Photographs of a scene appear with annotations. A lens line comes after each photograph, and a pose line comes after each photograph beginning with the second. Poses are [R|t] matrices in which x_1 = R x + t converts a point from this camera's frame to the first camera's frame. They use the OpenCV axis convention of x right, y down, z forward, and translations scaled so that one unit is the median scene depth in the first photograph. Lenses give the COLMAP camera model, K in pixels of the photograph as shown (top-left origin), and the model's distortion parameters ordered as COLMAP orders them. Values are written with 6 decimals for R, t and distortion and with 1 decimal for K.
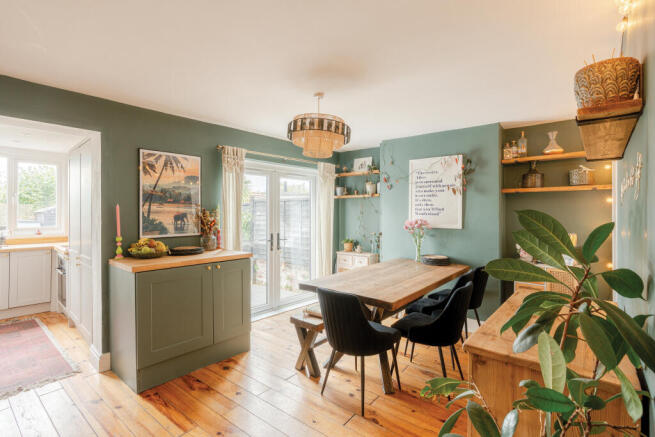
lens RADIAL K [[318.4, 0, 327.8], [0, 318.4, 210.4], [0, 0, 1]] dist [-0.000880, 0.000008]
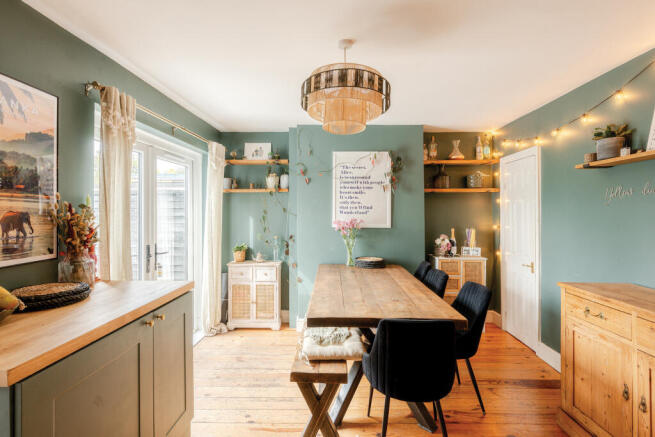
lens RADIAL K [[331.9, 0, 326.9], [0, 331.9, 208.4], [0, 0, 1]] dist [-0.000538, 0.000273]
pose [[0.786057, 0.003883, 0.618142, -0.367439], [-0.002157, 0.999991, -0.003539, 0.002809], [-0.618151, 0.001449, 0.786058, 0.327319]]
